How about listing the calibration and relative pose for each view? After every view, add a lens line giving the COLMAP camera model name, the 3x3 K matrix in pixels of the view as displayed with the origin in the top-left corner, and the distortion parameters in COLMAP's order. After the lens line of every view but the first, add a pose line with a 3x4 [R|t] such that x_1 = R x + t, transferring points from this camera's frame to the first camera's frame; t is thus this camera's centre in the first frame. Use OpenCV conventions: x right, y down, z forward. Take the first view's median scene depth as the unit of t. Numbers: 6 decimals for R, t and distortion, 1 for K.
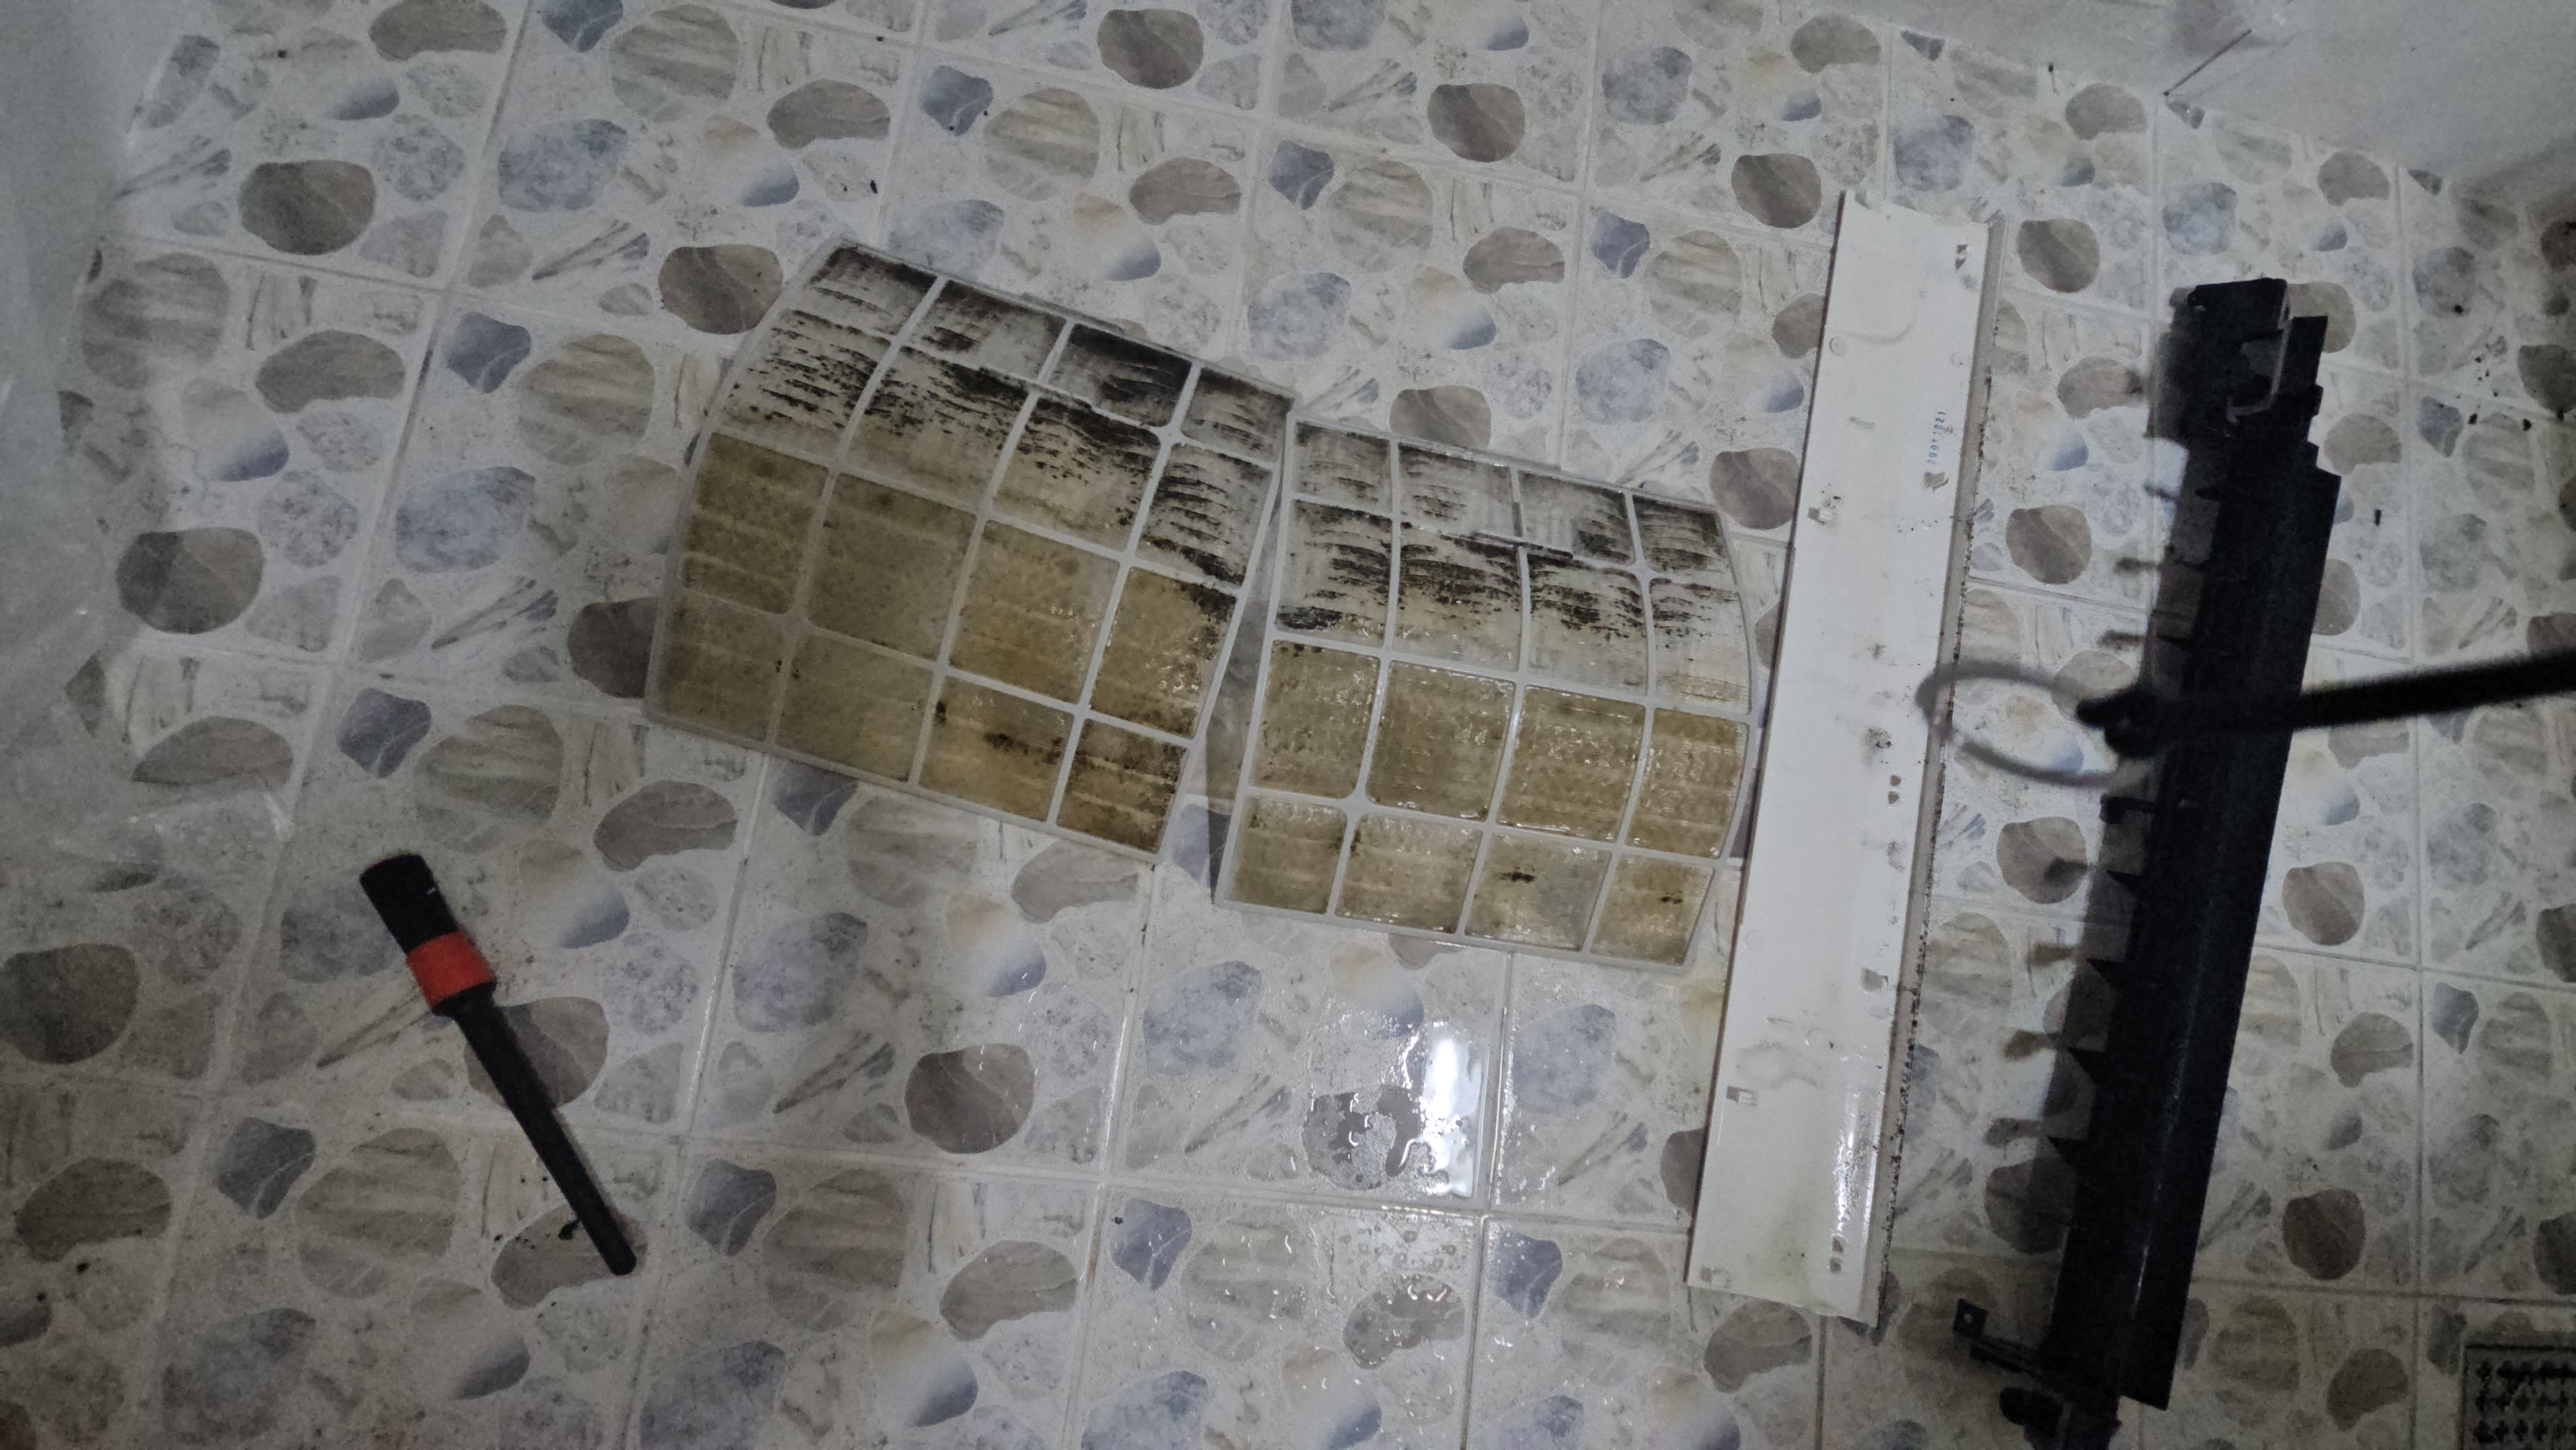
lens RADIAL K [[1057.4, 0, 1298.8], [0, 1057.4, 731.3], [0, 0, 1]] dist [0.007231, -0.004226]
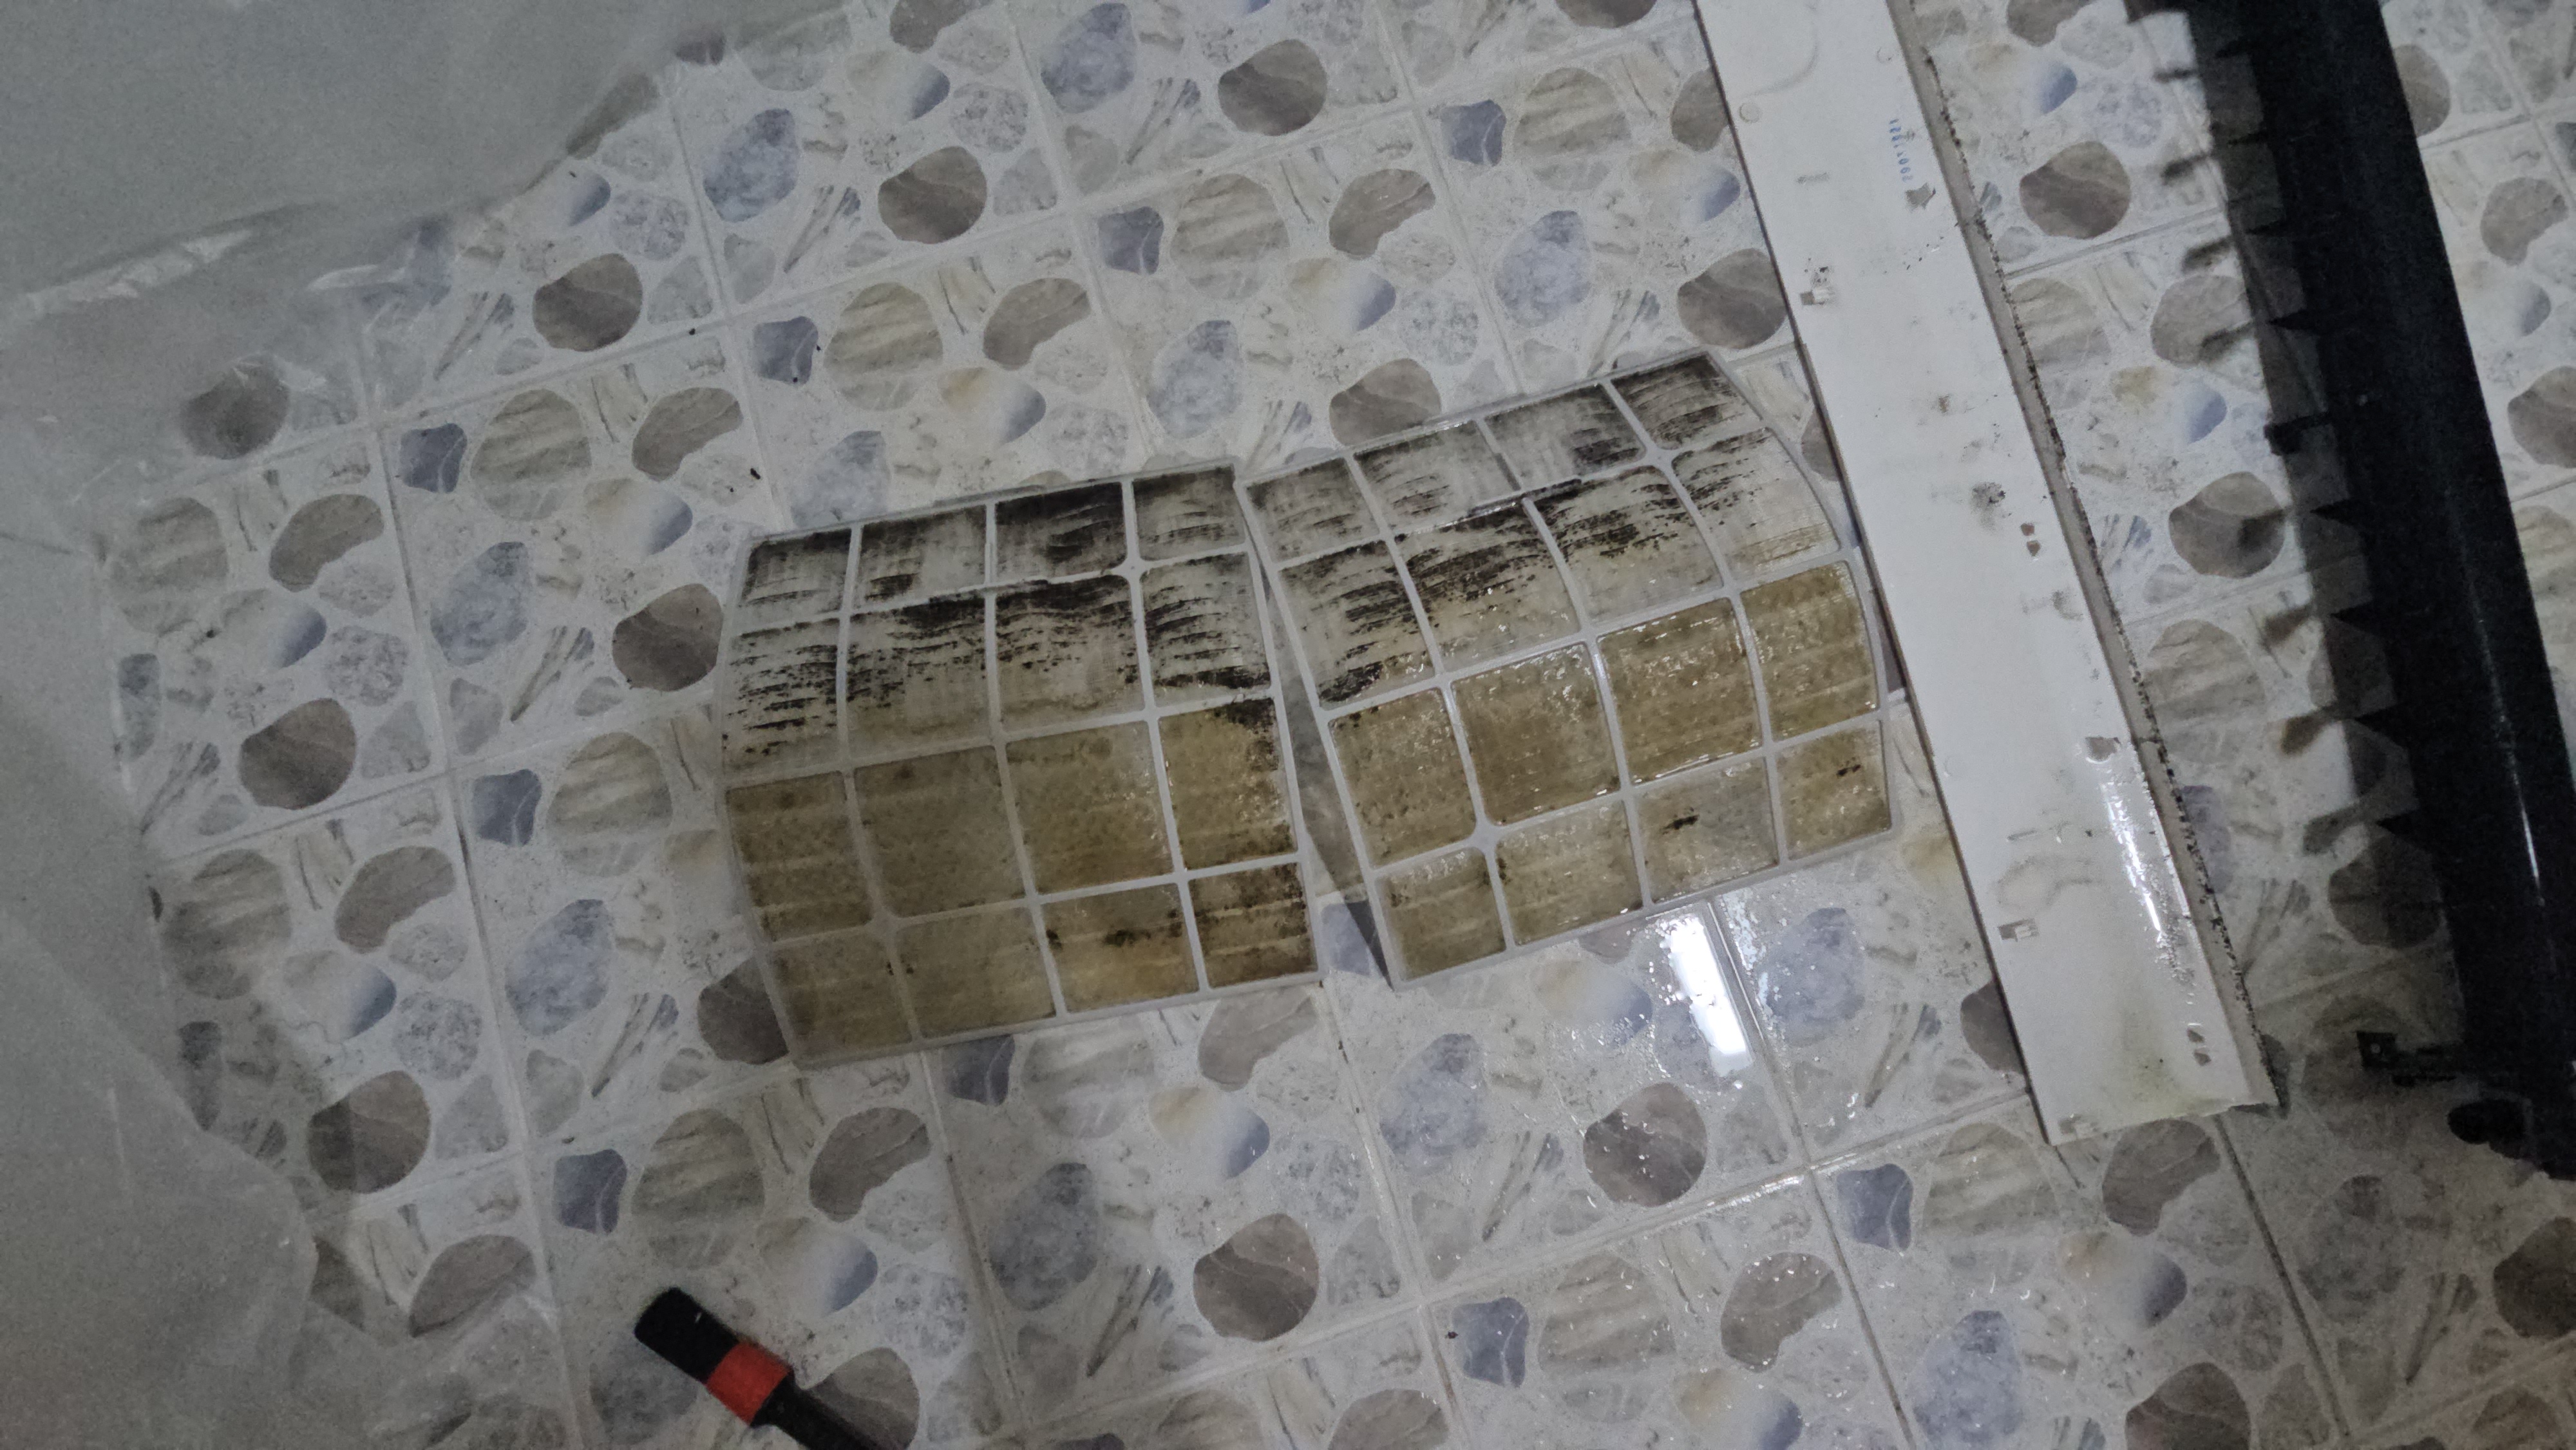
lens RADIAL K [[1057.4, 0, 1298.8], [0, 1057.4, 731.3], [0, 0, 1]] dist [0.007231, -0.004226]
pose [[0.890740, -0.441489, -0.108026, 0.047583], [0.445503, 0.895153, 0.015068, -0.096429], [0.090047, -0.061548, 0.994034, 0.062625]]
